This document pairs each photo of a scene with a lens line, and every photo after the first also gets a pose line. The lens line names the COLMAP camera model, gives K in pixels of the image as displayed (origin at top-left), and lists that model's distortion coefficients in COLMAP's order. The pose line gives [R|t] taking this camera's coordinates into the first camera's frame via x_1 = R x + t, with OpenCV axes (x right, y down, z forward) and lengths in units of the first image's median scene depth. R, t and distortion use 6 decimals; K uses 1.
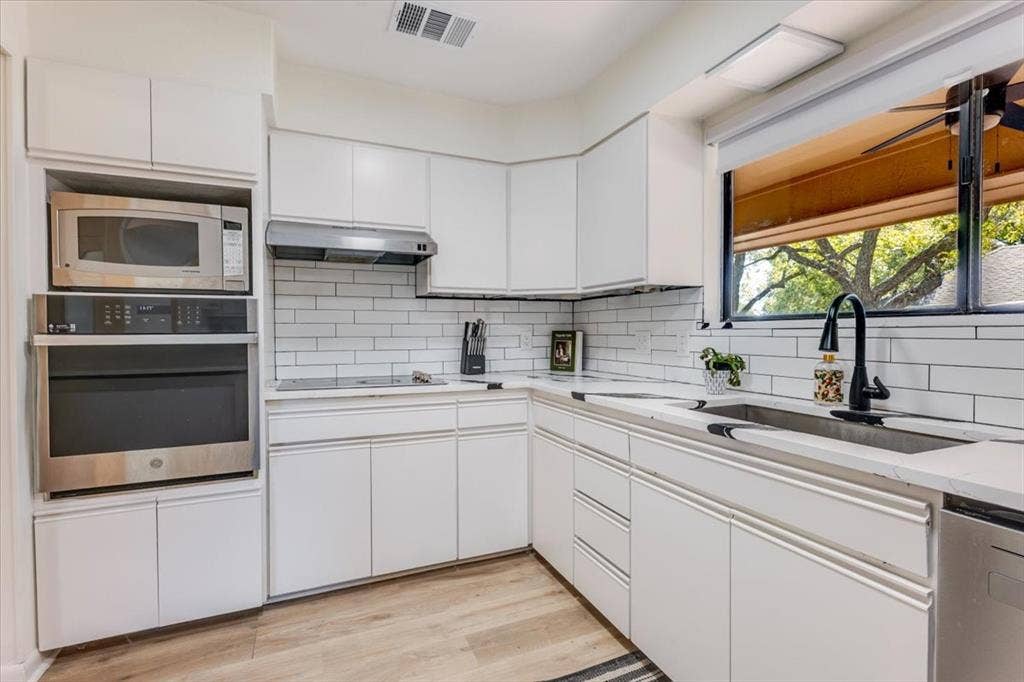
lens RADIAL K [[470.5, 0, 511.1], [0, 470.5, 337.4], [0, 0, 1]] dist [-0.000280, -0.000067]
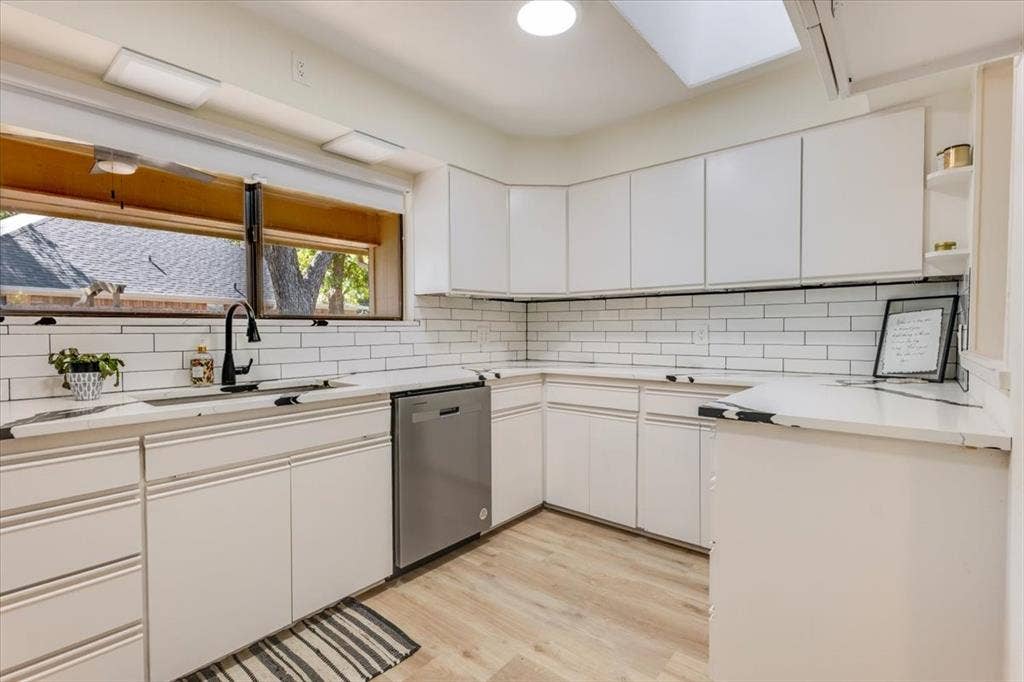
lens RADIAL K [[470.5, 0, 511.2], [0, 470.5, 341.6], [0, 0, 1]] dist [-0.000280, -0.000067]
pose [[-0.440713, -0.015648, 0.897512, -0.866958], [0.017686, 0.999503, 0.026111, 0.004799], [-0.897474, 0.027381, -0.440217, 0.858365]]
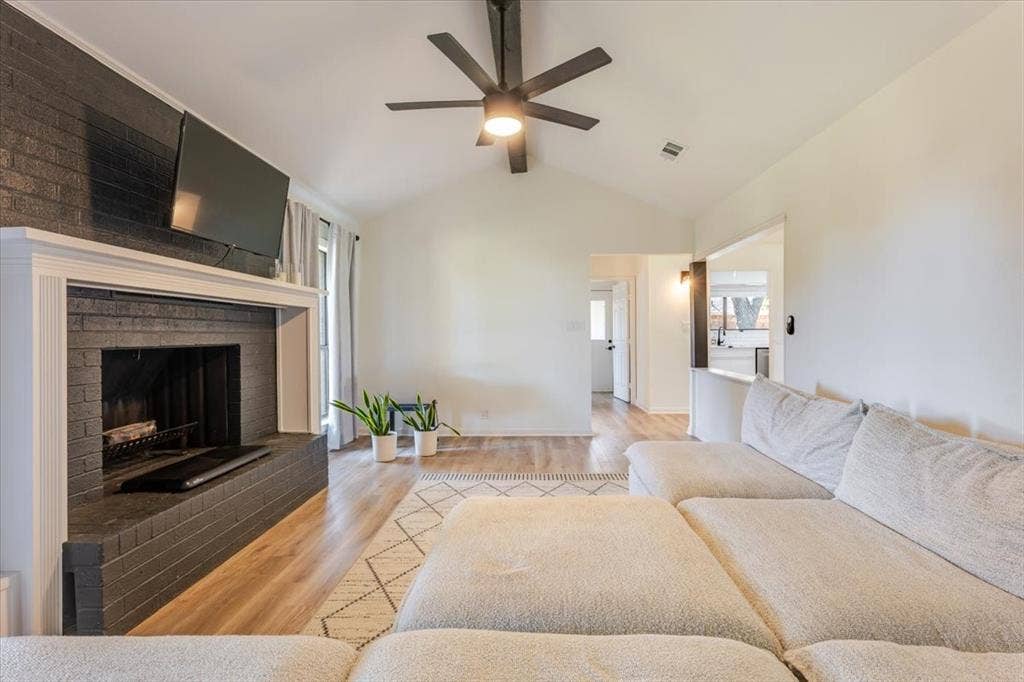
lens RADIAL K [[470.5, 0, 510.2], [0, 470.5, 339.9], [0, 0, 1]] dist [-0.000280, -0.000067]
pose [[0.443064, -0.001090, 0.896490, -5.975072], [0.012979, 0.999902, -0.005198, 0.079739], [-0.896396, 0.013939, 0.443034, 0.716709]]
